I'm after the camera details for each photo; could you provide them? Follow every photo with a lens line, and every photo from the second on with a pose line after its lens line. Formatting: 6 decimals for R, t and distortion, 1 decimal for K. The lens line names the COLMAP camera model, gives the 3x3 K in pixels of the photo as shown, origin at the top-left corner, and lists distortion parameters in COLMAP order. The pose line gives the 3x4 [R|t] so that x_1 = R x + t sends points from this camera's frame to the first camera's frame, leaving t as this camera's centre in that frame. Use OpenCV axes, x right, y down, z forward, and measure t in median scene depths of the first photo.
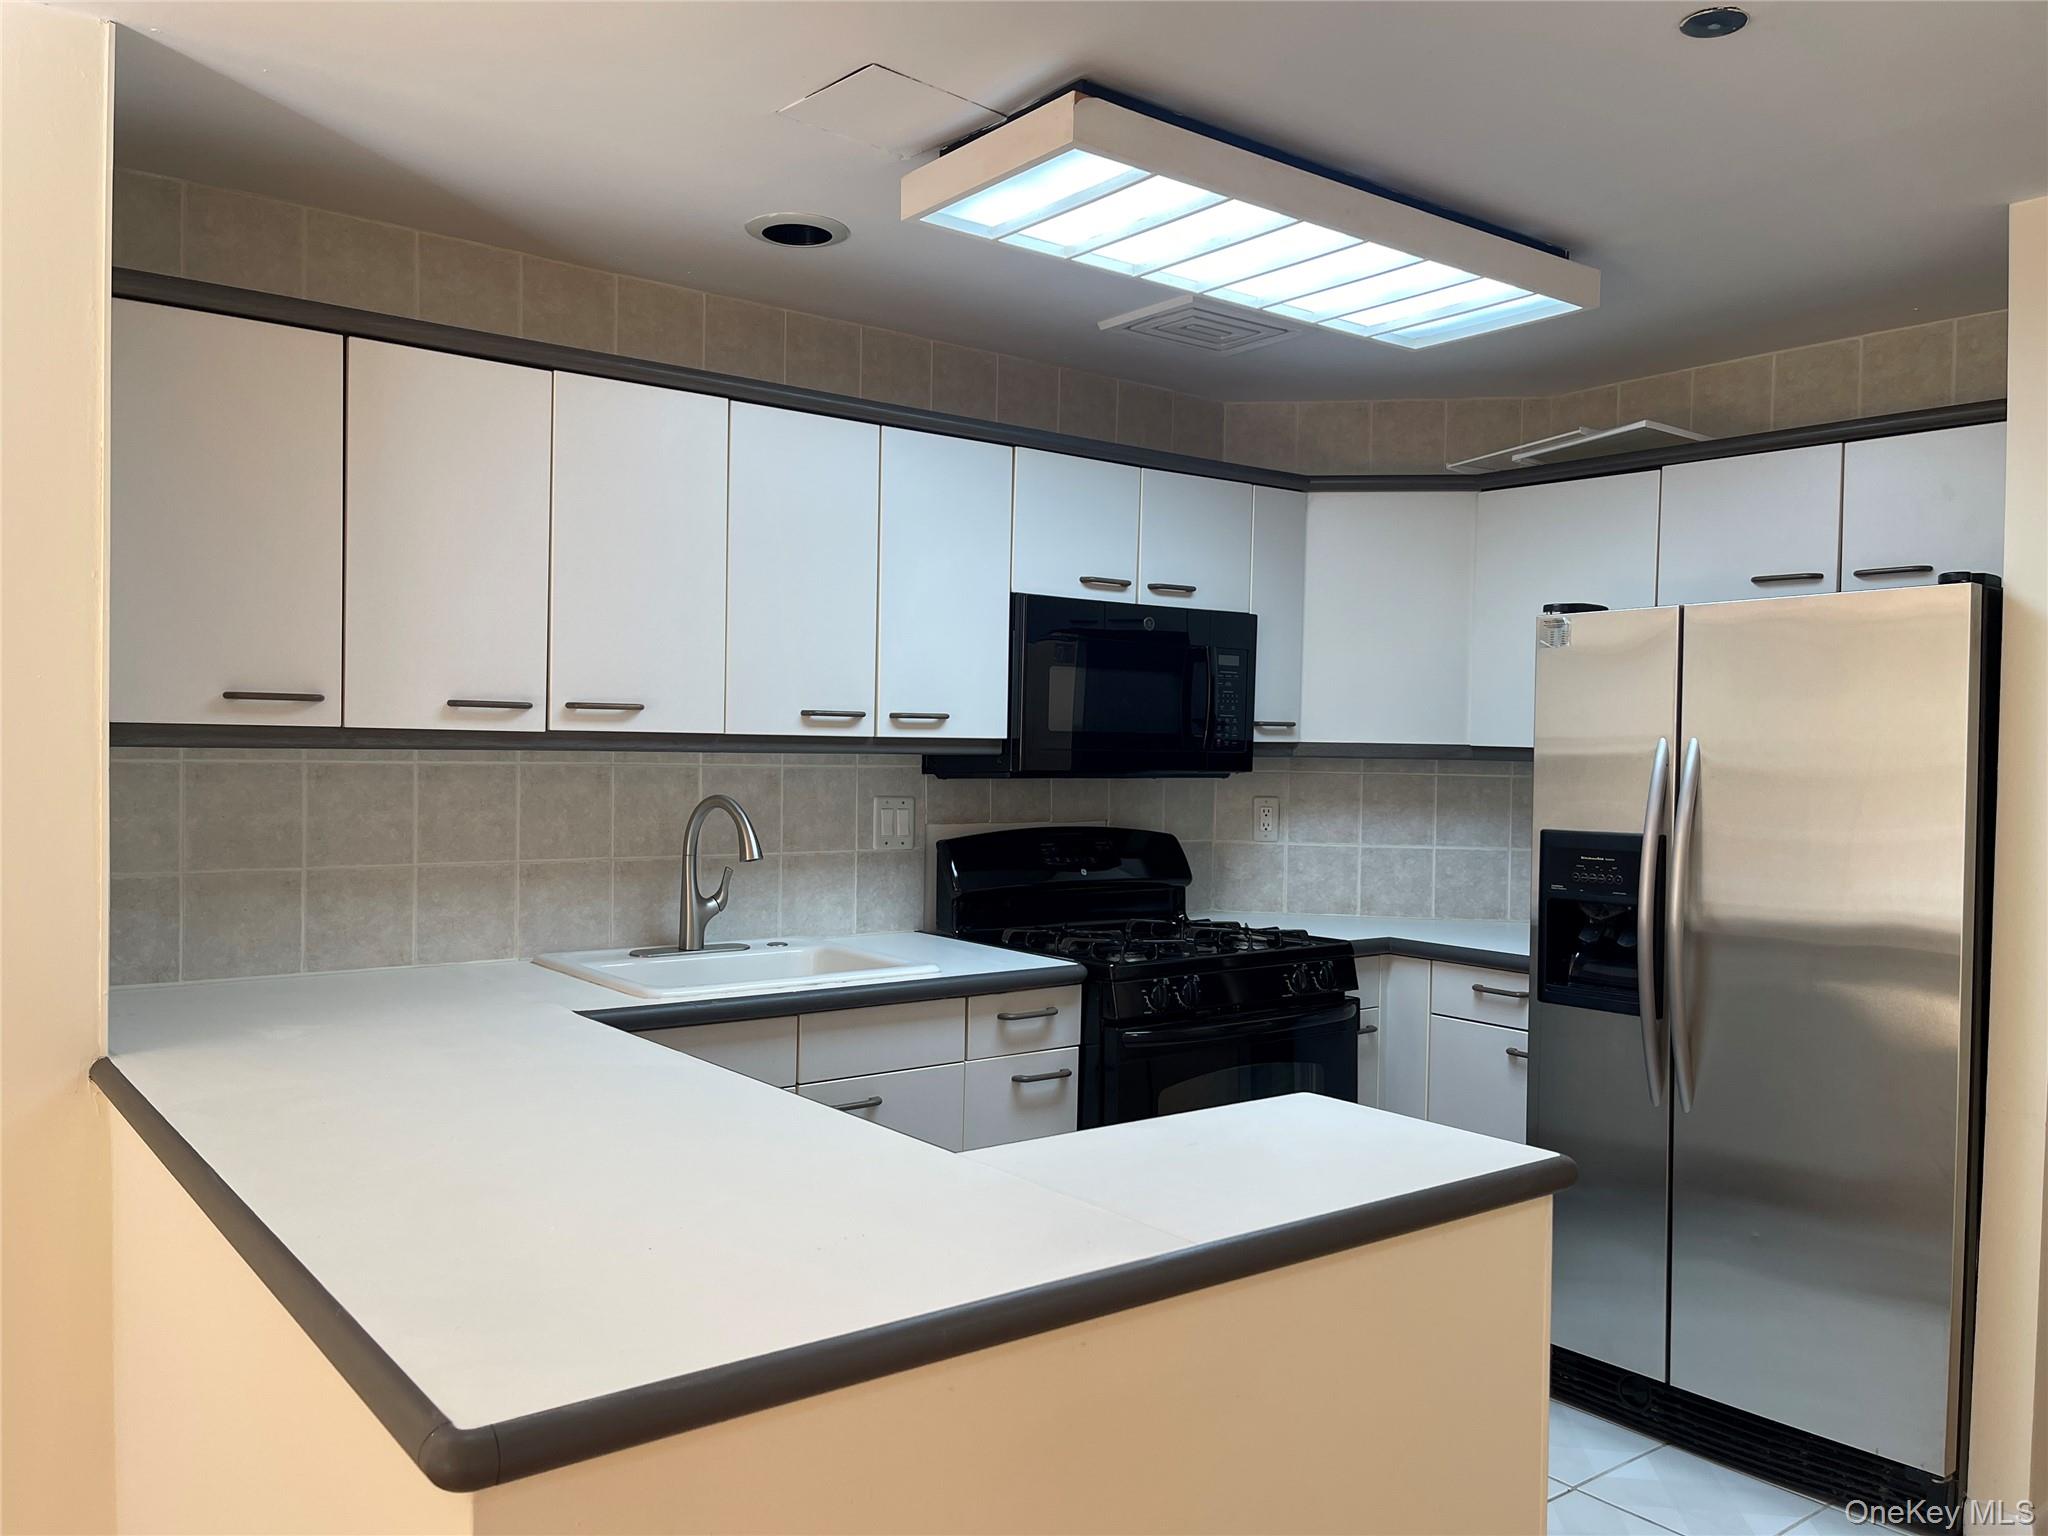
lens RADIAL K [[1511.2, 0, 1021.1], [0, 1511.2, 780.0], [0, 0, 1]] dist [0.072587, -0.000402]
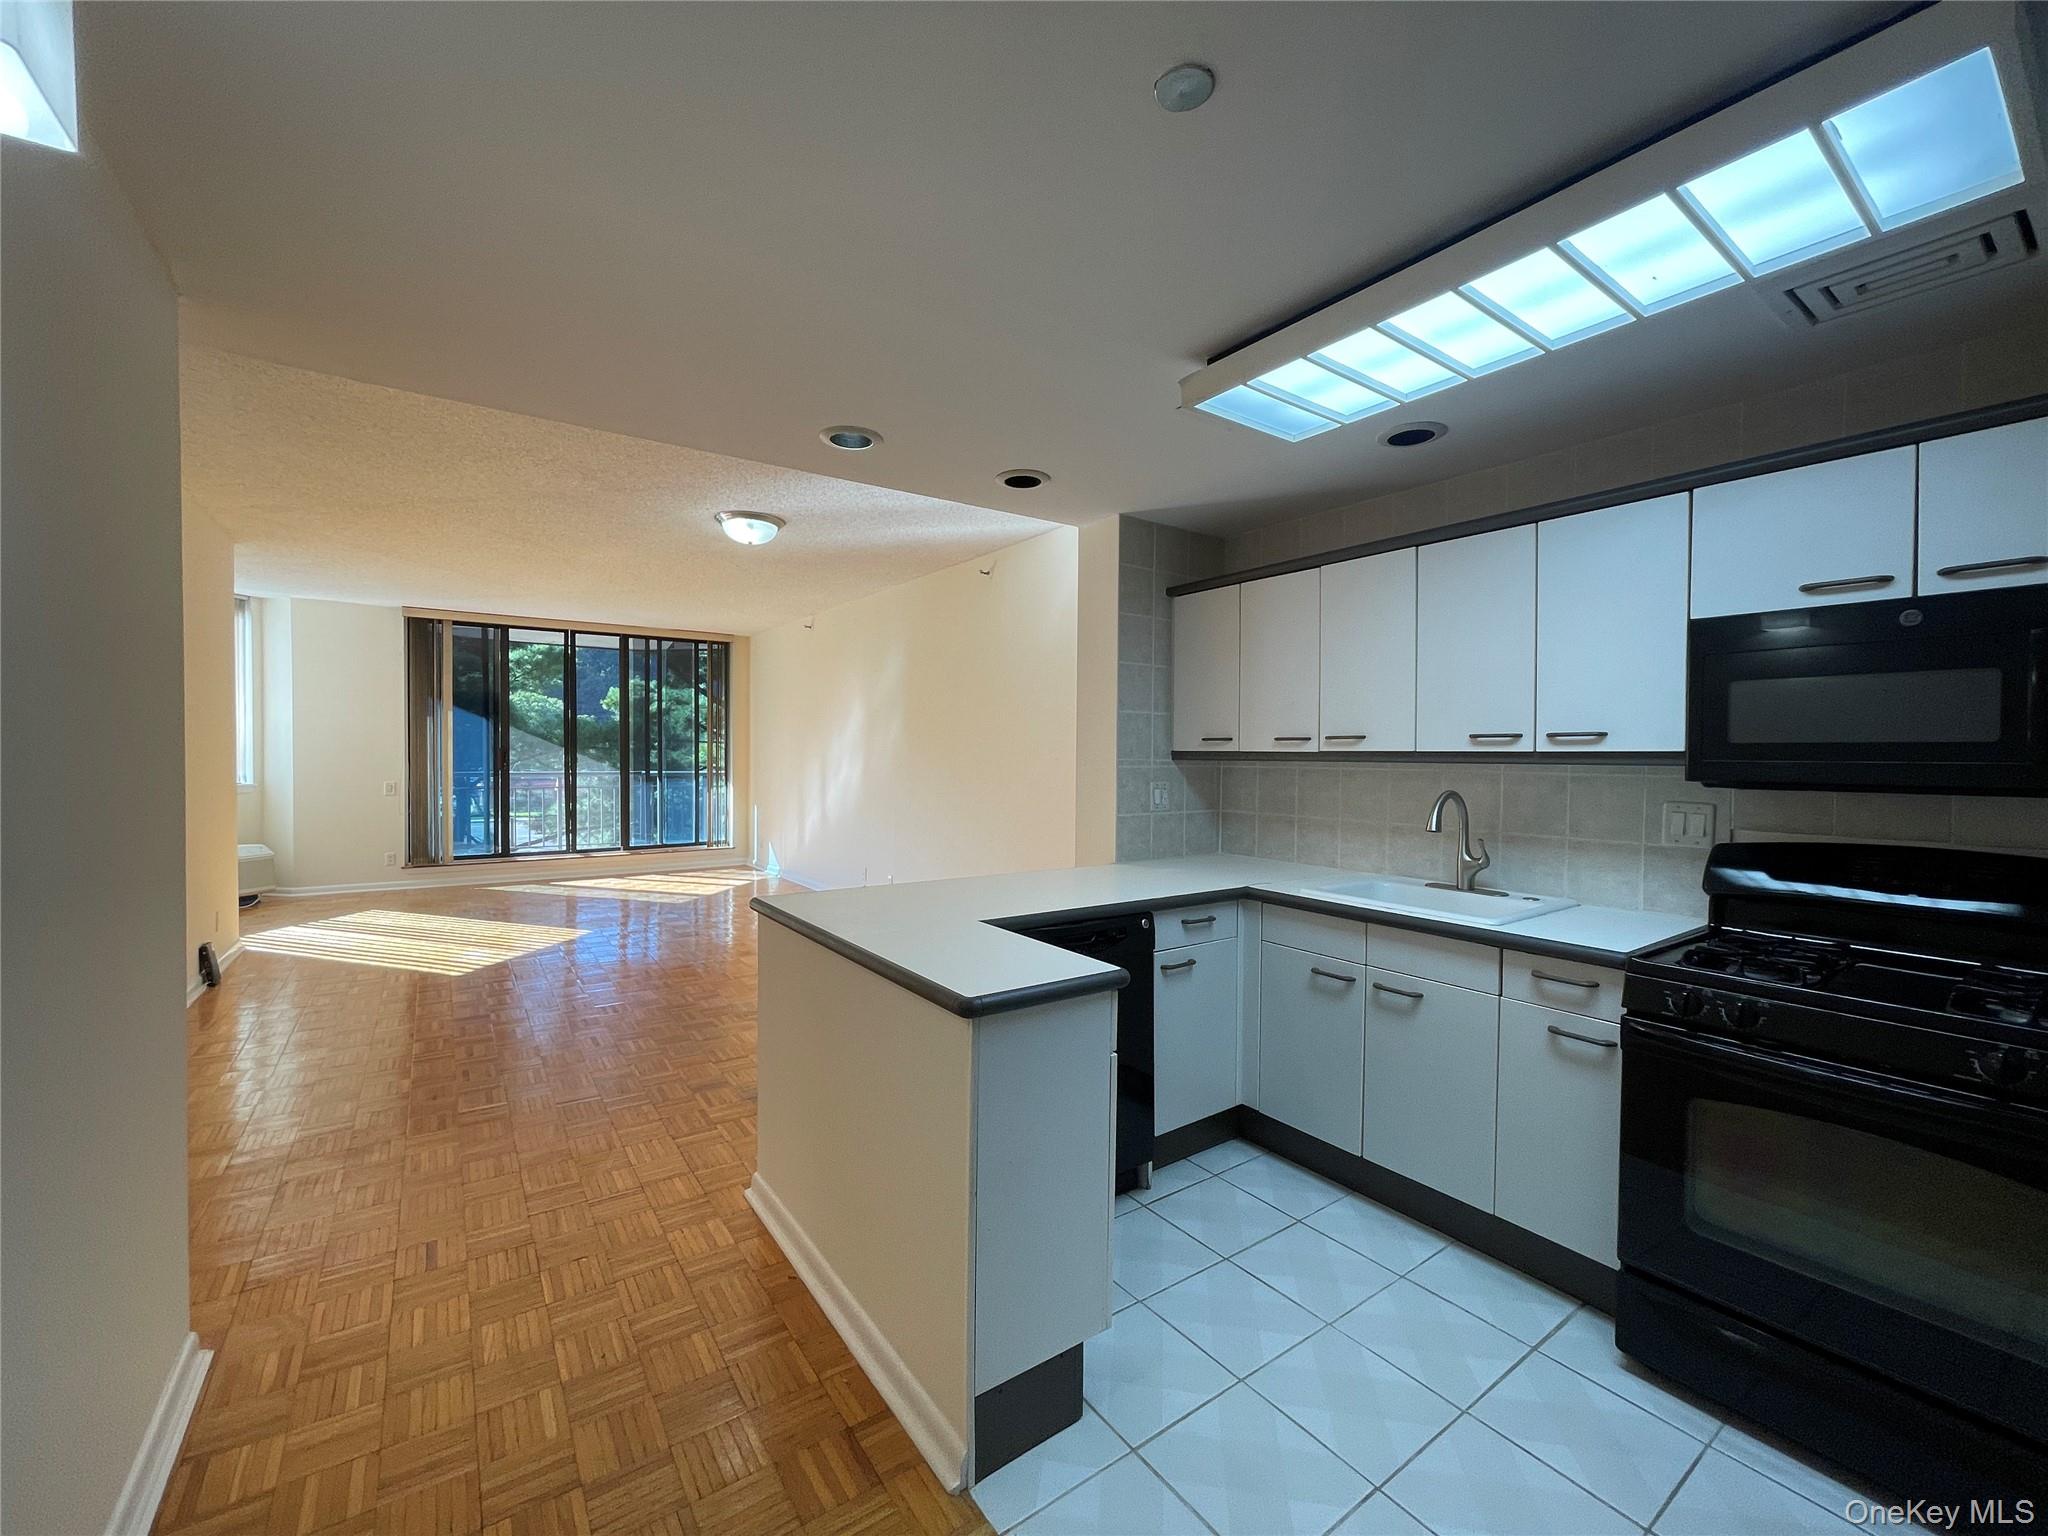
lens RADIAL K [[830.8, 0, 1013.3], [0, 830.8, 767.5], [0, 0, 1]] dist [-0.009569, 0.006074]
pose [[-0.038881, 0.002664, -0.999240, 0.680910], [-0.028152, 0.999597, 0.003760, -0.004313], [0.998847, 0.028277, -0.038790, 0.585090]]
